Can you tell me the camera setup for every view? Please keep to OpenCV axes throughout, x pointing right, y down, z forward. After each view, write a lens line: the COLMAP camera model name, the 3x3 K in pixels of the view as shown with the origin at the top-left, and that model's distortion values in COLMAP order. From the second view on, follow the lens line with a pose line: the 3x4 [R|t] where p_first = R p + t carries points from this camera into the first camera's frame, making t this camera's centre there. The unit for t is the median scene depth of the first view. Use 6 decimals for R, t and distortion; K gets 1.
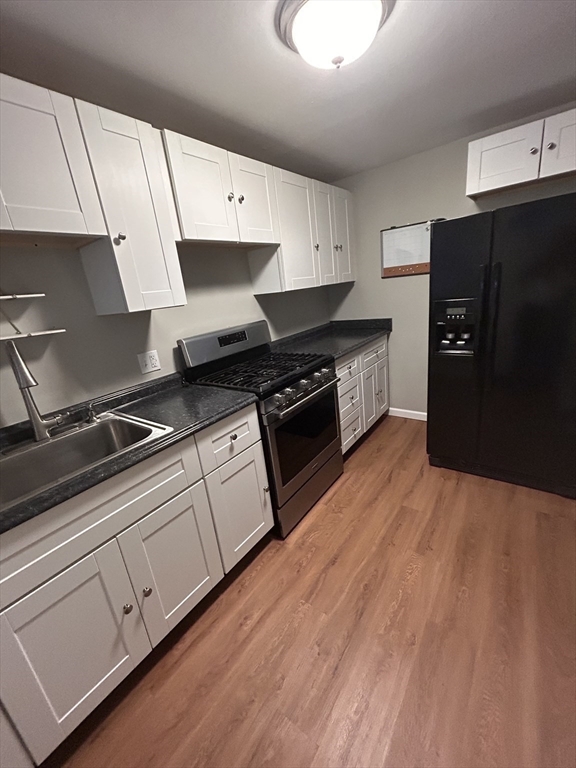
lens RADIAL K [[309.1, 0, 286.1], [0, 309.1, 383.6], [0, 0, 1]] dist [-0.004198, 0.001555]
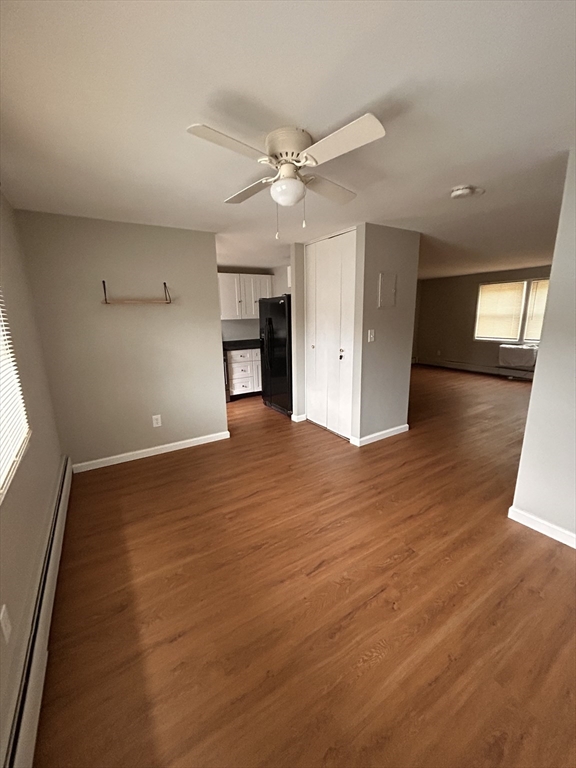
lens RADIAL K [[309.1, 0, 291.0], [0, 309.1, 383.4], [0, 0, 1]] dist [-0.004198, 0.001555]
pose [[-0.924797, 0.048982, 0.377295, -0.018899], [0.232462, 0.857790, 0.458431, -0.420899], [-0.301185, 0.511662, -0.804668, 1.234185]]
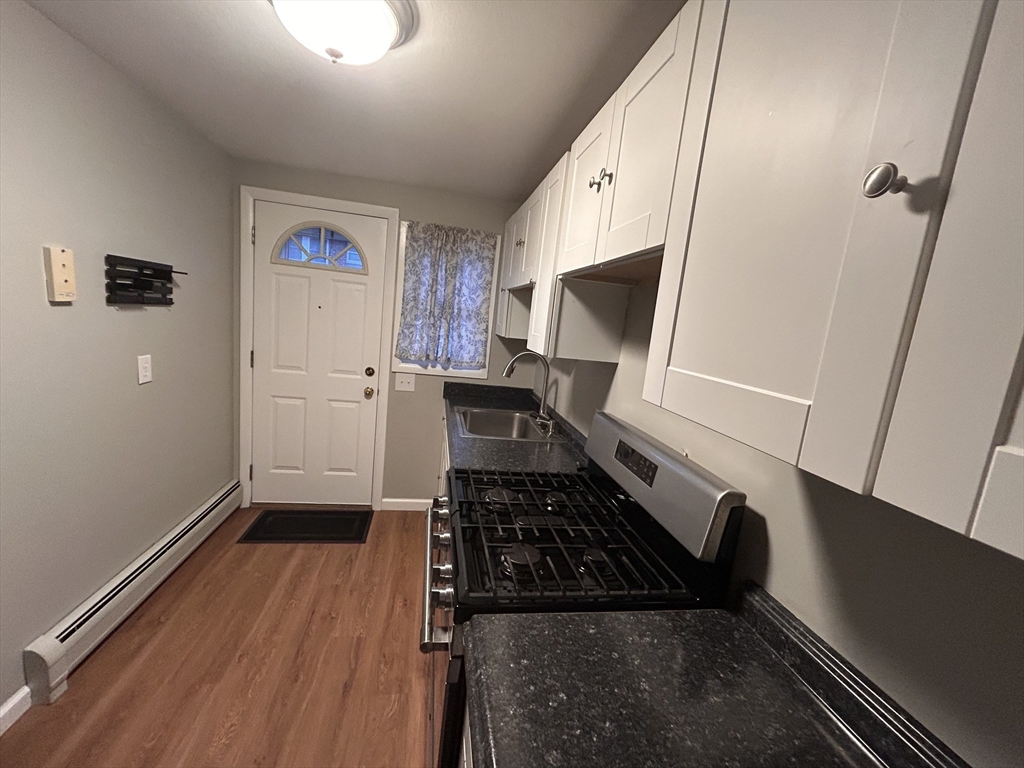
lens RADIAL K [[412.1, 0, 511.2], [0, 412.1, 385.4], [0, 0, 1]] dist [-0.004198, 0.001555]
pose [[-0.684332, 0.158455, -0.711746, 0.462020], [-0.247345, 0.867784, 0.431012, -0.574756], [0.685937, 0.471002, -0.554659, 1.440483]]
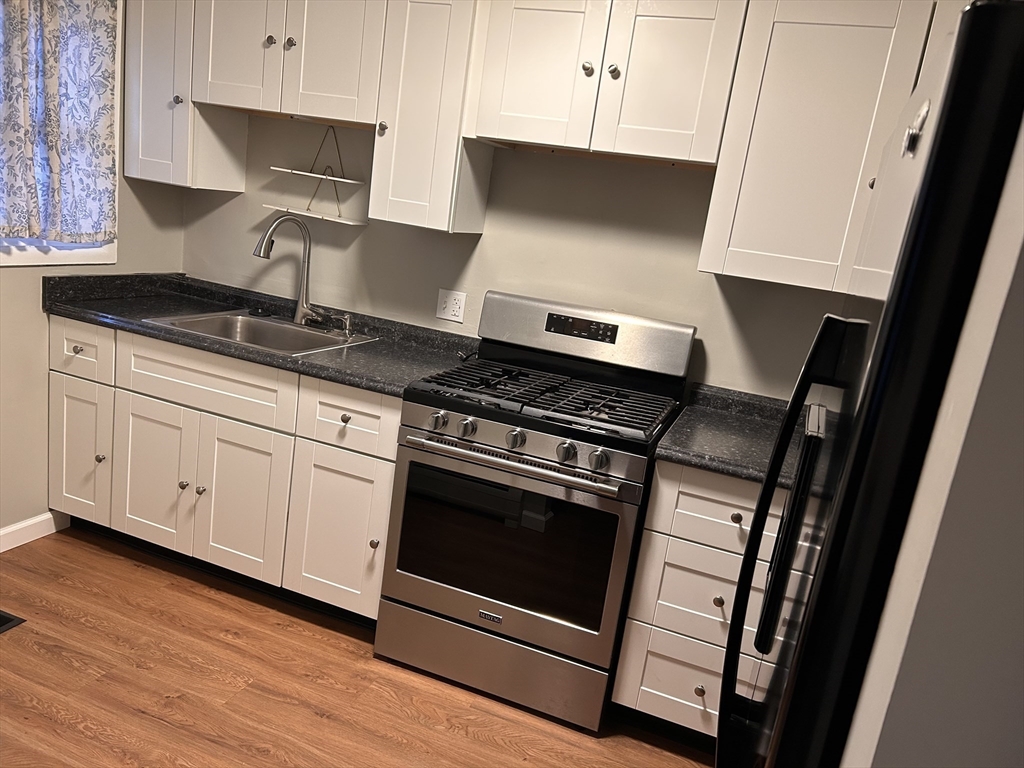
lens RADIAL K [[766.3, 0, 512.4], [0, 766.3, 393.7], [0, 0, 1]] dist [0.047329, -0.036539]
pose [[0.261029, 0.375126, -0.889463, 1.205774], [-0.447019, 0.863634, 0.233047, -0.368836], [0.855592, 0.336775, 0.393122, 0.542549]]
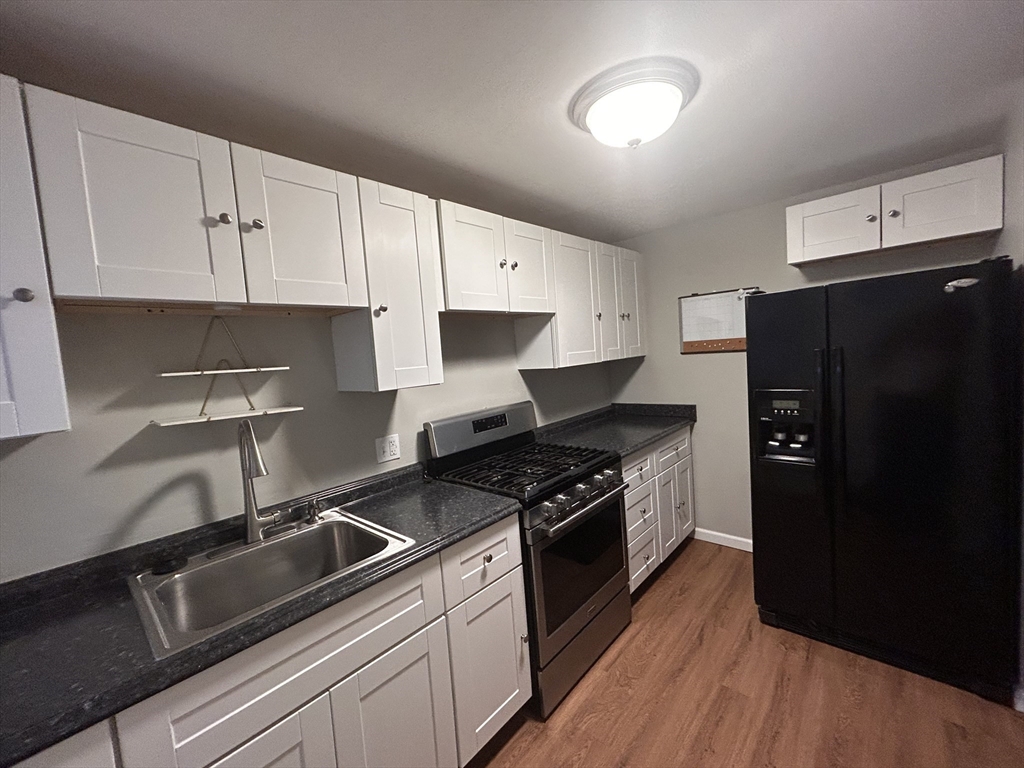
lens RADIAL K [[412.1, 0, 508.3], [0, 412.1, 385.5], [0, 0, 1]] dist [-0.004198, 0.001555]
pose [[0.994364, 0.046355, -0.095348, -0.038011], [-0.065664, 0.975363, -0.210608, -0.025375], [0.083236, 0.215682, 0.972910, -0.056714]]
